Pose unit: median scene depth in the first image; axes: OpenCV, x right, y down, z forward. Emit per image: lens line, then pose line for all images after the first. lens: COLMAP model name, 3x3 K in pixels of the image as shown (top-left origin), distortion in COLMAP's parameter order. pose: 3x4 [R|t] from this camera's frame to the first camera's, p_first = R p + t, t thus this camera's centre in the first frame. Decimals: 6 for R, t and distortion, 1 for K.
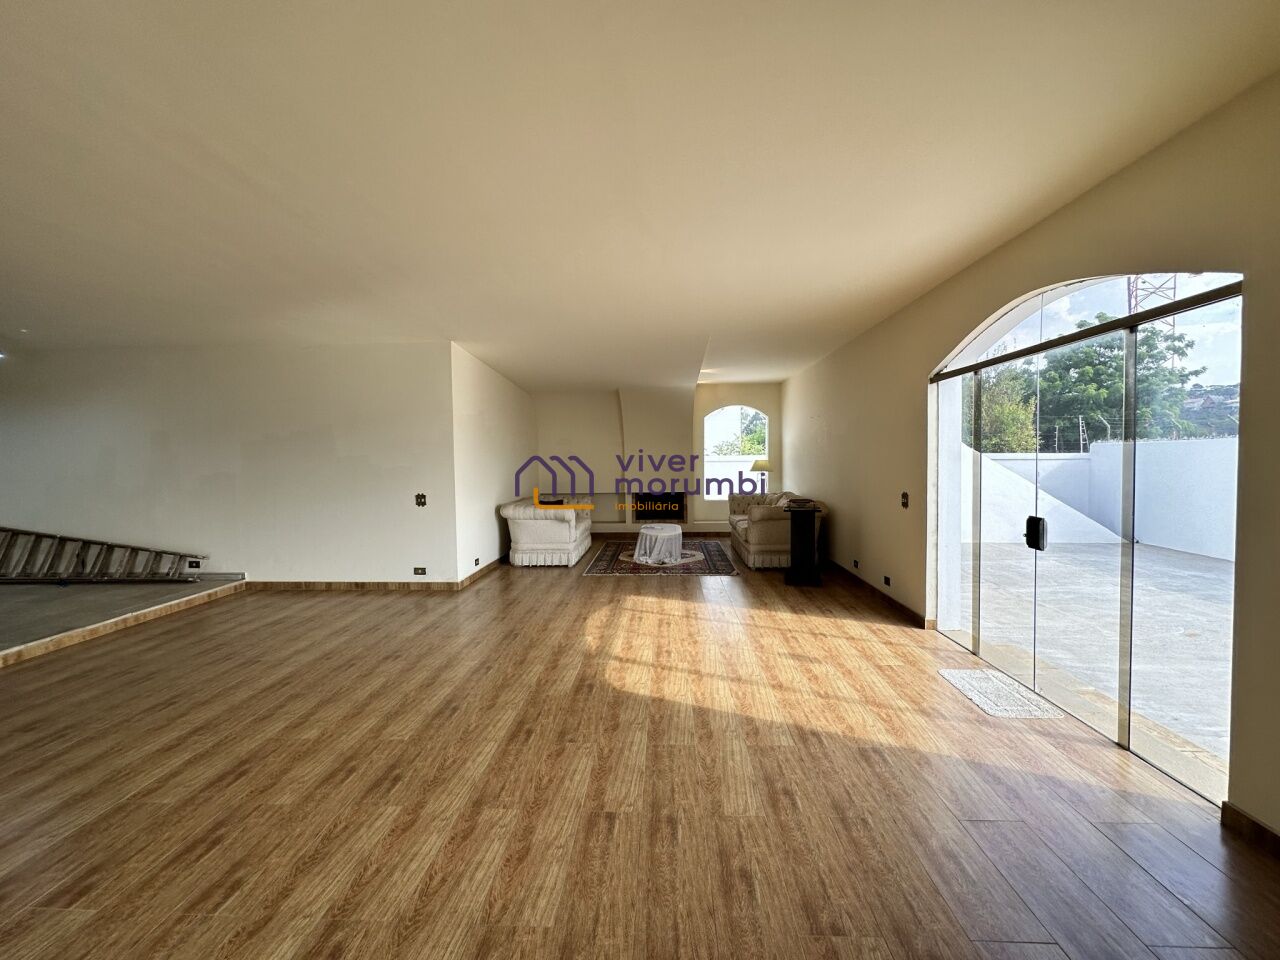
lens RADIAL K [[506.4, 0, 642.1], [0, 506.4, 477.8], [0, 0, 1]] dist [-0.004232, 0.000478]
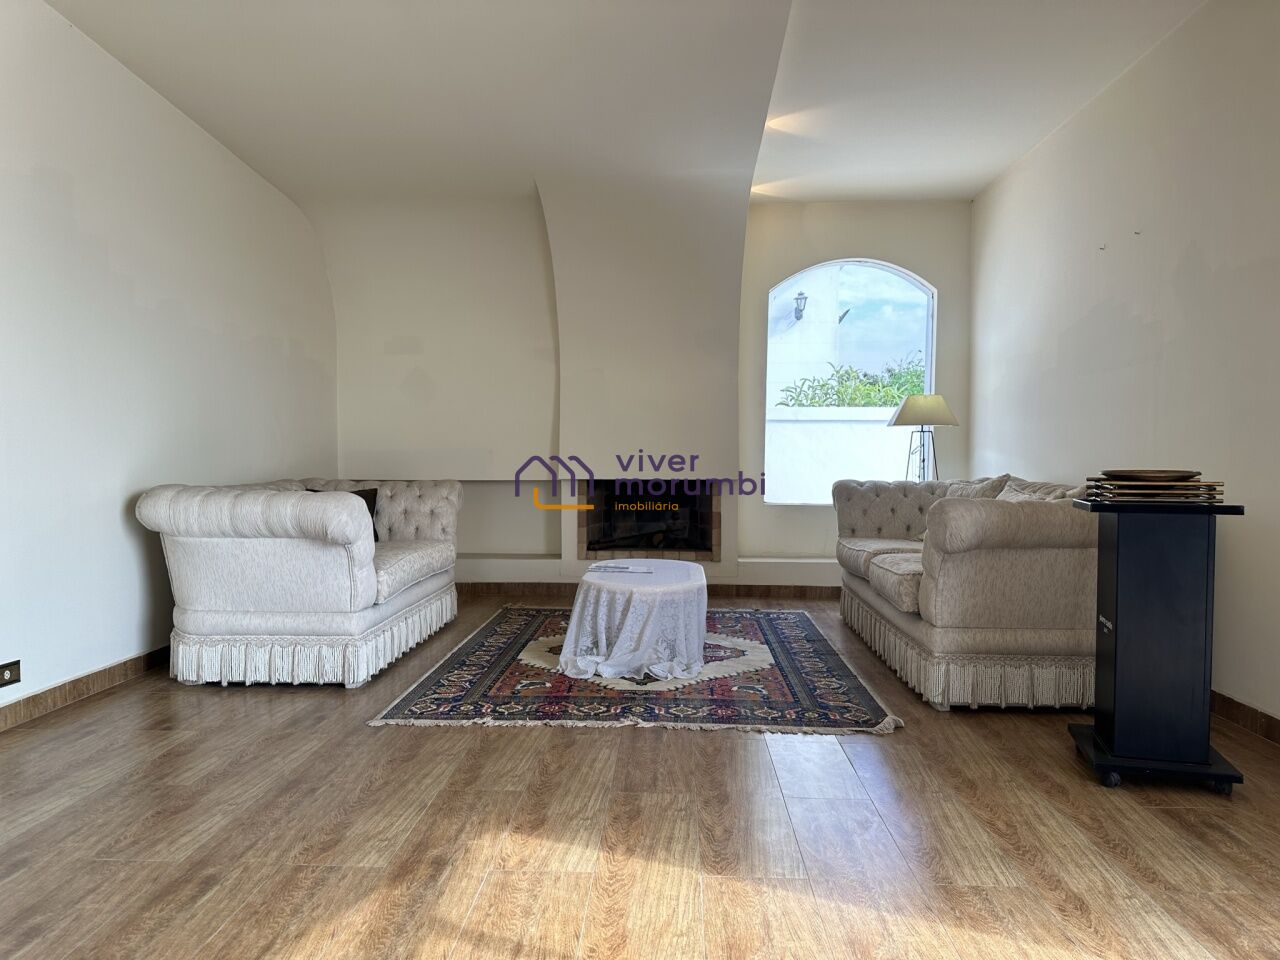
lens RADIAL K [[905.8, 0, 638.3], [0, 905.8, 484.9], [0, 0, 1]] dist [0.044680, -0.006276]
pose [[0.999856, 0.016496, 0.004102, 0.031904], [-0.016479, 0.999856, -0.004116, 0.049089], [-0.004170, 0.004048, 0.999983, 0.432246]]
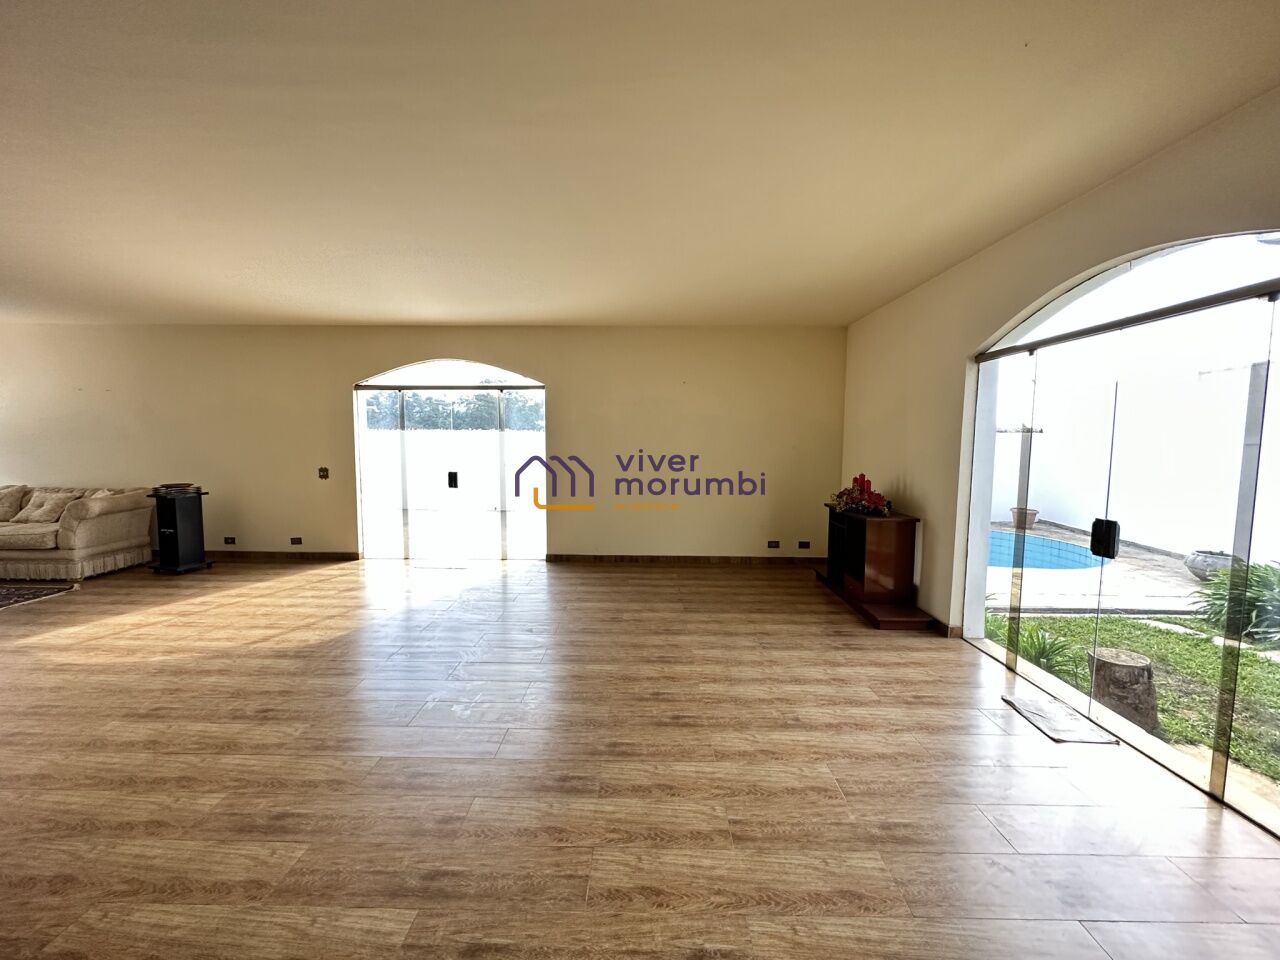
lens RADIAL K [[506.4, 0, 639.8], [0, 506.4, 478.1], [0, 0, 1]] dist [-0.004232, 0.000478]
pose [[-0.039417, -0.059693, 0.997438, -0.557628], [0.030615, 0.997673, 0.060917, 0.001016], [-0.998754, 0.032937, -0.037498, 0.148992]]
